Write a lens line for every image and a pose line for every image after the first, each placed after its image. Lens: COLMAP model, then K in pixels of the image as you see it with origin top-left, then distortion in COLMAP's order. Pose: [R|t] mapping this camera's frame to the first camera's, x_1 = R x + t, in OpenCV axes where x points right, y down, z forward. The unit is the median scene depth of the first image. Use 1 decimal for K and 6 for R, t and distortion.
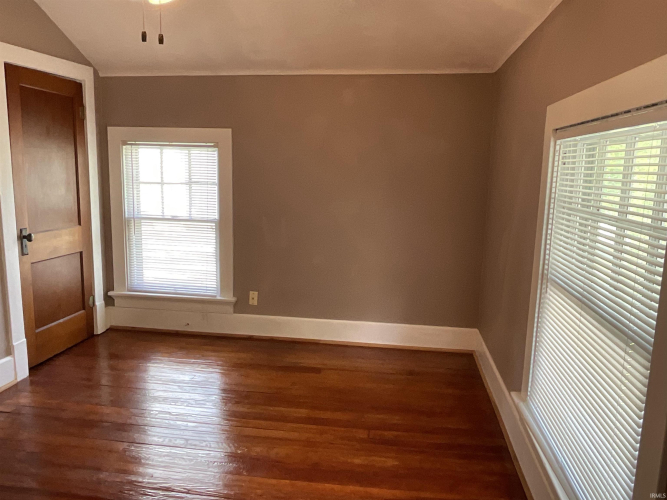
lens RADIAL K [[506.7, 0, 333.5], [0, 506.7, 250.0], [0, 0, 1]] dist [0.006240, 0.004806]
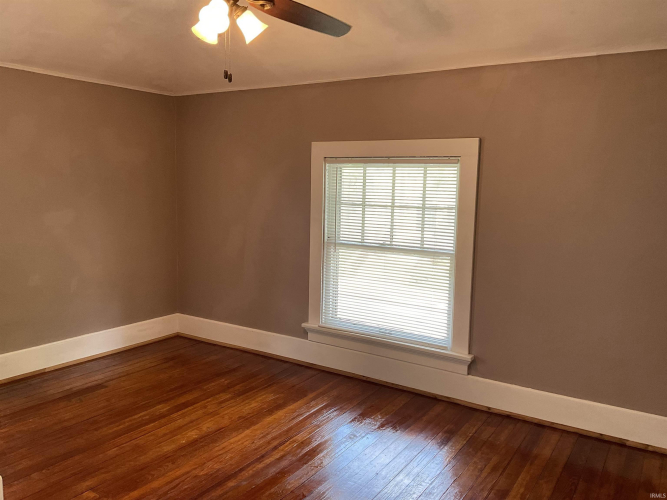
lens RADIAL K [[560.9, 0, 333.5], [0, 560.9, 250.0], [0, 0, 1]] dist [0.125734, -0.201482]
pose [[0.423413, -0.119869, 0.897972, -0.917442], [0.132984, 0.988694, 0.069275, -0.039585], [-0.896123, 0.090084, 0.434566, 0.126582]]
